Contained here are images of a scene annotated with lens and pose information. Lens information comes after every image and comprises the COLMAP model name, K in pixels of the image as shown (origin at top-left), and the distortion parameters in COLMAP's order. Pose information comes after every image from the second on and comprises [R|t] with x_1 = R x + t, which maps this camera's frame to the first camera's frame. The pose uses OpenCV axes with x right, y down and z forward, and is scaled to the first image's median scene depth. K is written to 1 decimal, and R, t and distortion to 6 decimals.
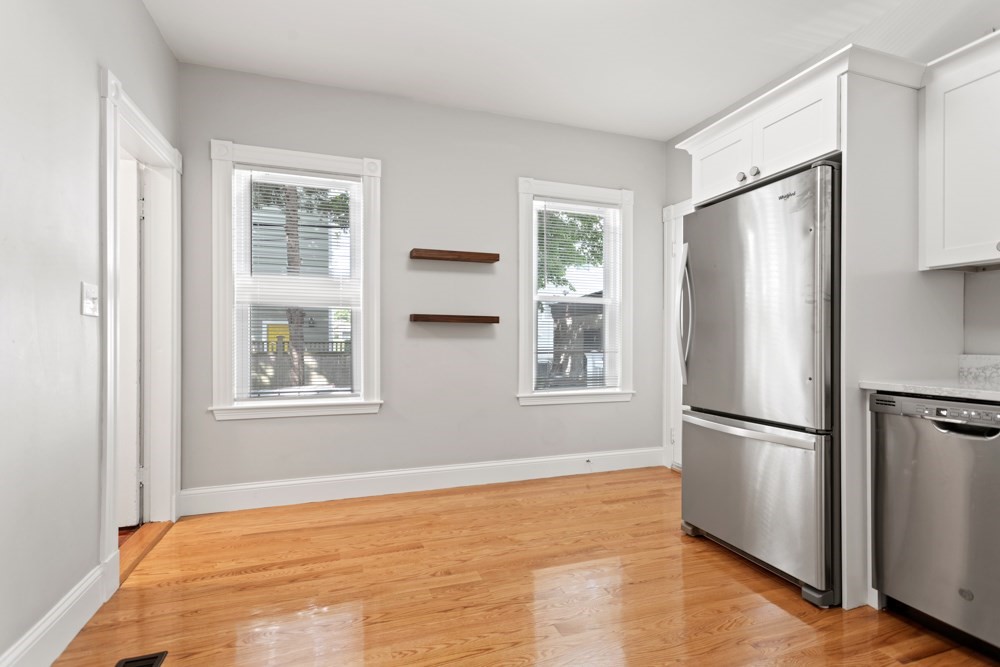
lens RADIAL K [[484.2, 0, 503.0], [0, 484.2, 338.7], [0, 0, 1]] dist [0.000115, -0.000003]
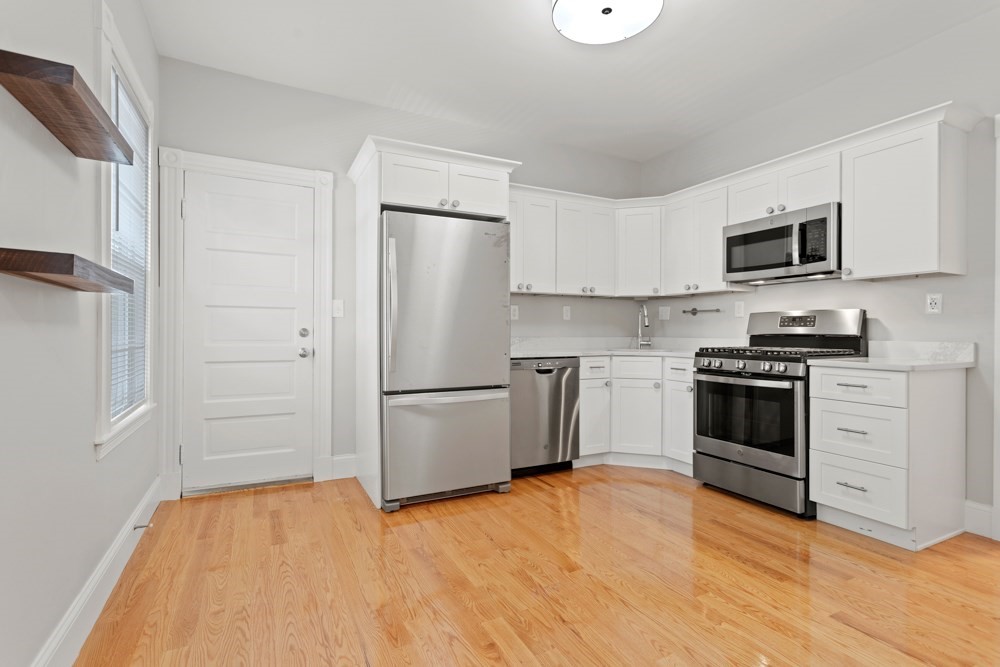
lens RADIAL K [[481.4, 0, 505.6], [0, 481.4, 326.8], [0, 0, 1]] dist [0.001902, 0.000692]
pose [[-0.145534, 0.007008, 0.989328, -0.818978], [-0.006597, 0.999946, -0.008053, 0.004843], [-0.989331, -0.007698, -0.145479, 1.055263]]
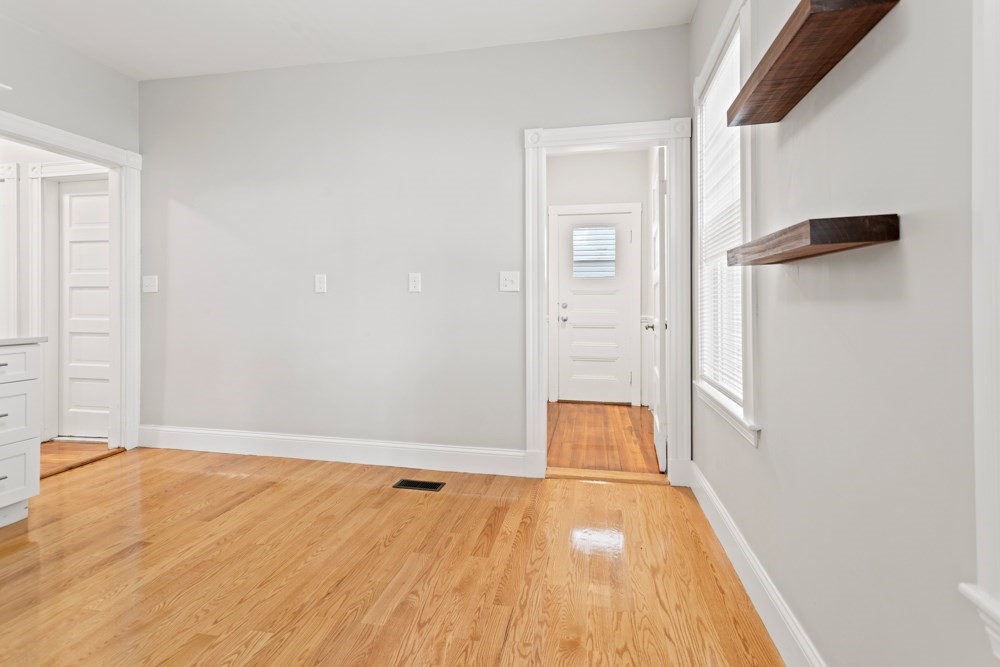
lens RADIAL K [[482.9, 0, 497.3], [0, 482.9, 302.5], [0, 0, 1]] dist [0.002071, 0.000319]
pose [[-0.509191, -0.006100, -0.860632, 0.472772], [0.000472, 0.999973, -0.007367, 0.003209], [0.860653, -0.004158, -0.509174, 1.482871]]
